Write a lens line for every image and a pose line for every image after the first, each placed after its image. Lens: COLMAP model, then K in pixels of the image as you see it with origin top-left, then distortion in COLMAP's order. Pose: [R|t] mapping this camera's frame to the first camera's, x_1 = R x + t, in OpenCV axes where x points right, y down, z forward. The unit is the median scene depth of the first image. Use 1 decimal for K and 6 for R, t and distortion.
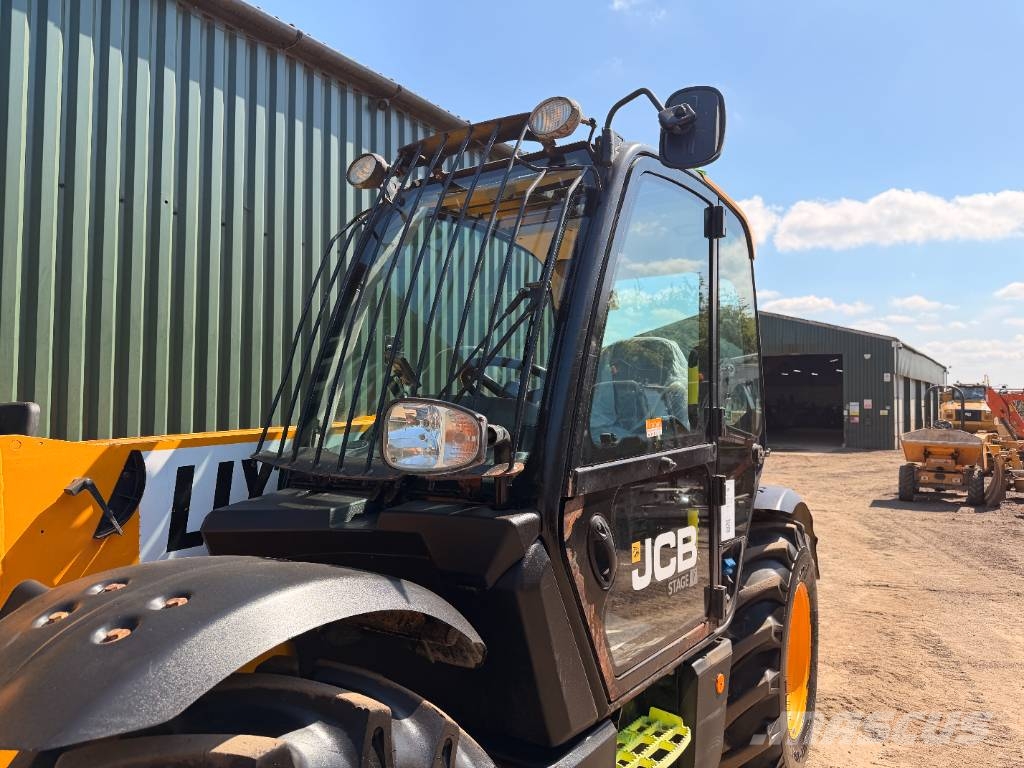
lens RADIAL K [[697.2, 0, 512.0], [0, 697.2, 384.0], [0, 0, 1]] dist [0.133681, -0.179363]
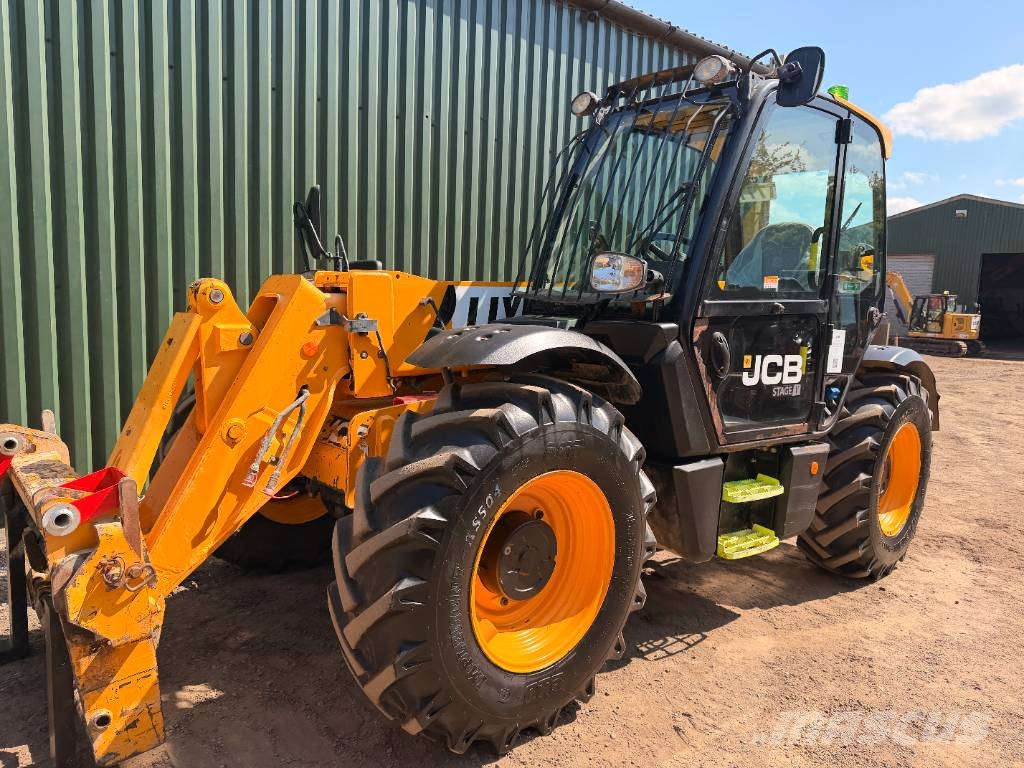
lens RADIAL K [[689.4, 0, 516.0], [0, 689.4, 378.7], [0, 0, 1]] dist [0.133483, -0.174036]
pose [[0.964736, 0.063681, -0.255399, 0.074272], [-0.026274, 0.988745, 0.147284, 0.058795], [0.261904, -0.135380, 0.955551, -0.565850]]
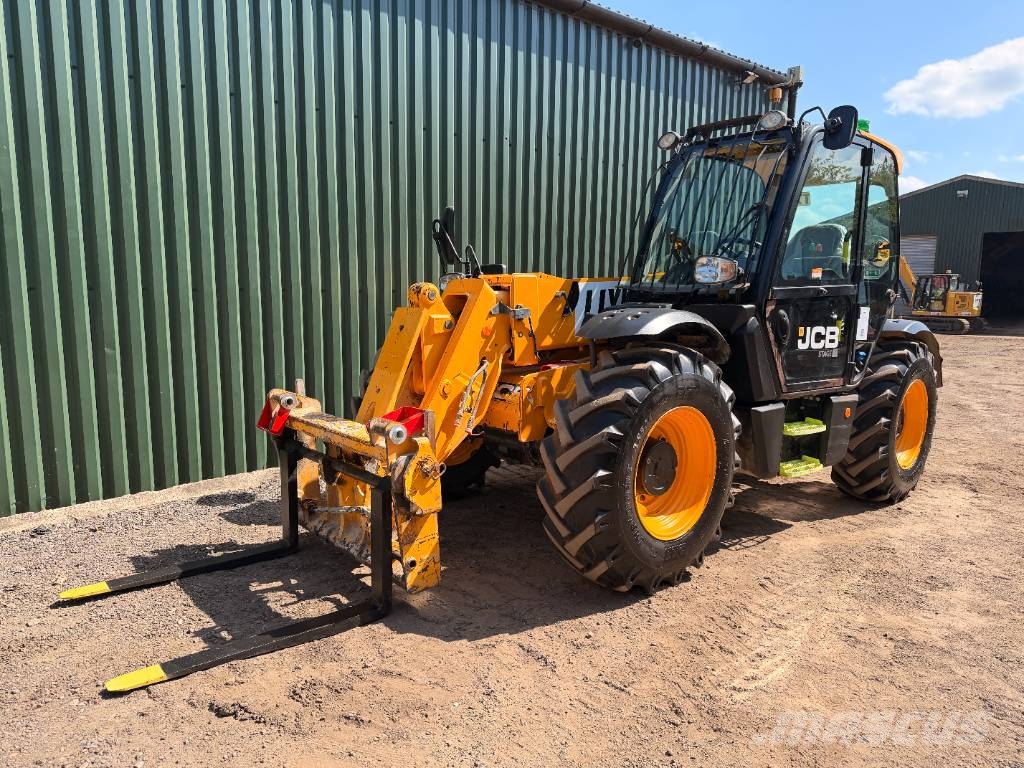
lens RADIAL K [[697.2, 0, 512.0], [0, 697.2, 384.0], [0, 0, 1]] dist [0.133681, -0.179363]
pose [[0.965147, 0.044652, -0.257872, -0.097998], [-0.000808, 0.985841, 0.167679, 0.034860], [0.261708, -0.161626, 0.951518, -1.190521]]
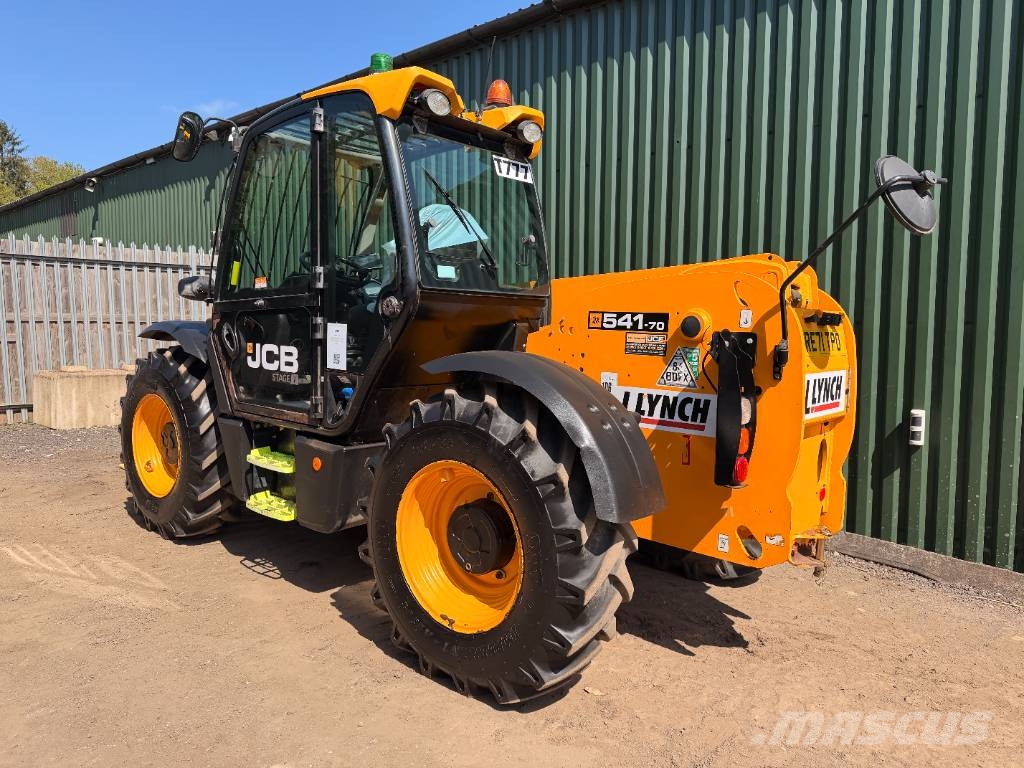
lens RADIAL K [[689.4, 0, 516.0], [0, 689.4, 378.7], [0, 0, 1]] dist [0.133483, -0.174036]
pose [[-0.105741, 0.067287, -0.992115, 1.875758], [0.025145, 0.997570, 0.064977, 0.201873], [0.994076, -0.018076, -0.107176, 1.799231]]
